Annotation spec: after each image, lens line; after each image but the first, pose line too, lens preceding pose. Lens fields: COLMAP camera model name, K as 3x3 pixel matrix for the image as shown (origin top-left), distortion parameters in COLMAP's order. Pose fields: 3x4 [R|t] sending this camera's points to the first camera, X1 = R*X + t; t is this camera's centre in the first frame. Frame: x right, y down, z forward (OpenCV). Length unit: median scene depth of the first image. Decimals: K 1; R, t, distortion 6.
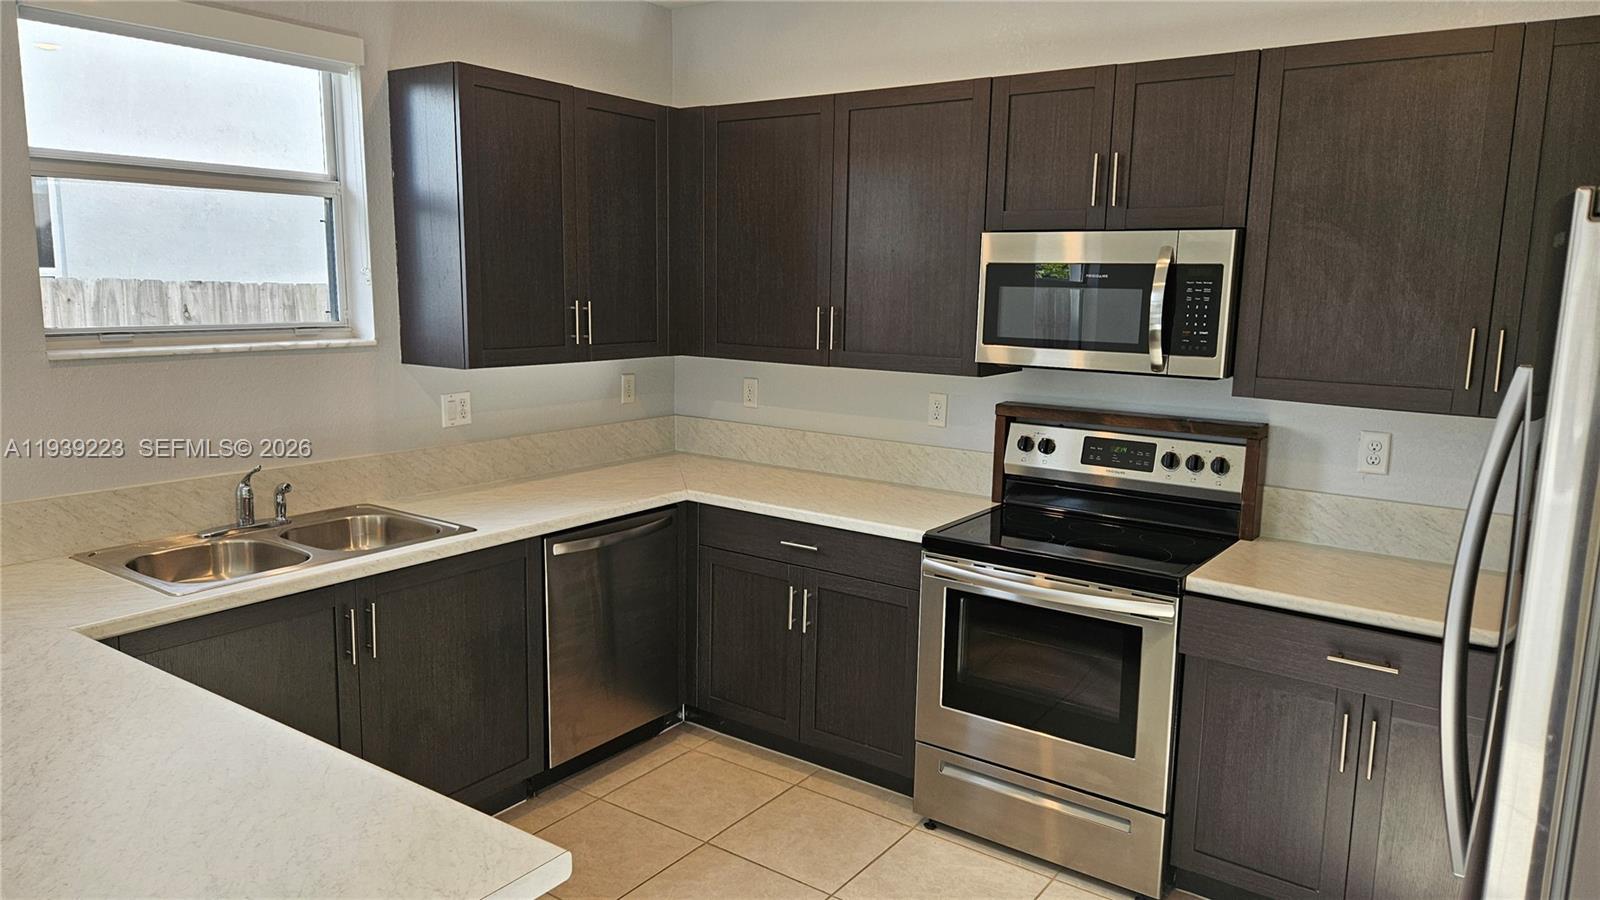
lens RADIAL K [[1054.7, 0, 789.0], [0, 1054.7, 440.8], [0, 0, 1]] dist [0.023600, -0.004646]
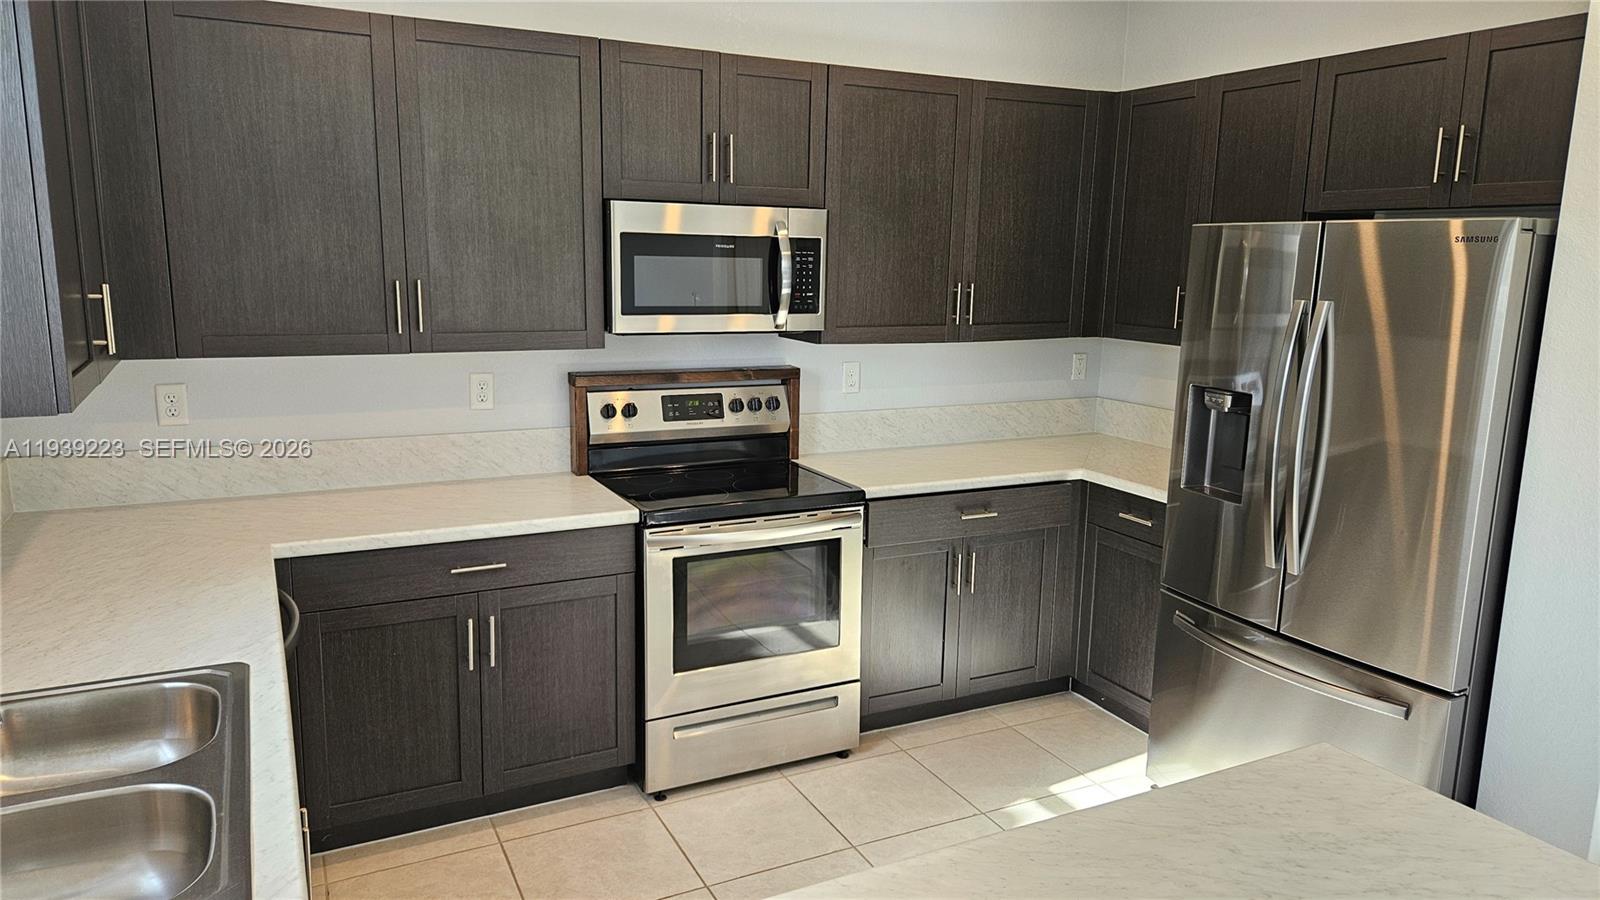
lens RADIAL K [[1054.7, 0, 801.5], [0, 1054.7, 446.4], [0, 0, 1]] dist [0.023600, -0.004646]
pose [[0.456864, -0.165042, 0.874092, -0.631314], [0.124759, 0.984813, 0.120740, -0.068829], [-0.880744, 0.053889, 0.470516, 0.396646]]
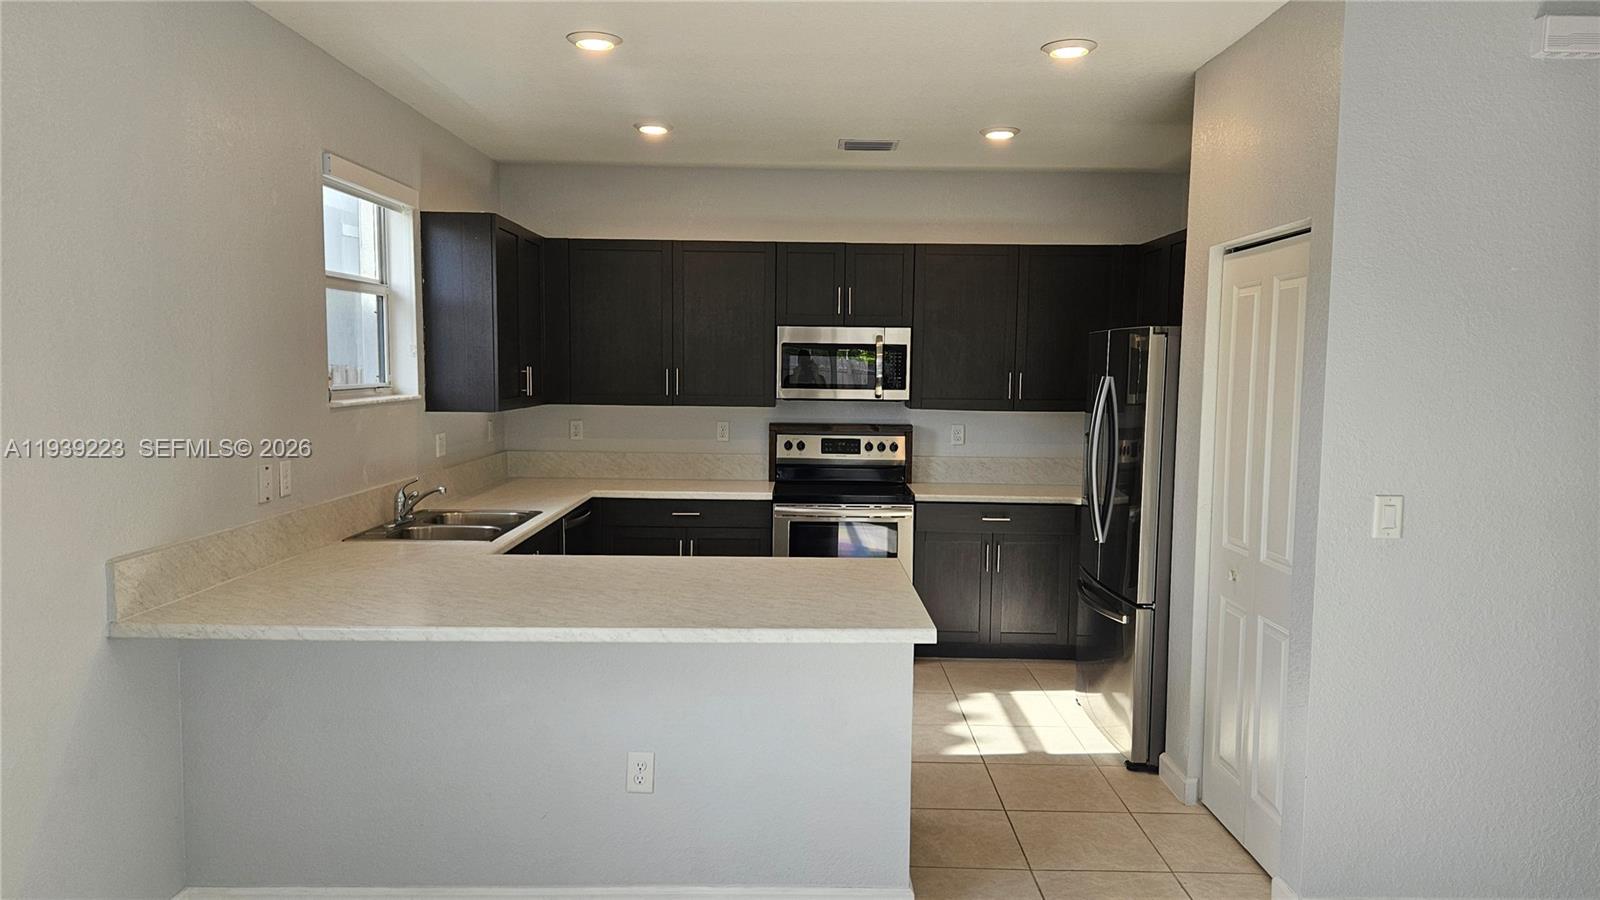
lens RADIAL K [[1054.7, 0, 777.0], [0, 1054.7, 466.1], [0, 0, 1]] dist [0.023600, -0.004646]
pose [[0.822394, -0.063494, 0.565364, -0.851110], [0.089646, 0.995801, -0.018567, 0.073840], [-0.561811, 0.065952, 0.824632, -0.466949]]
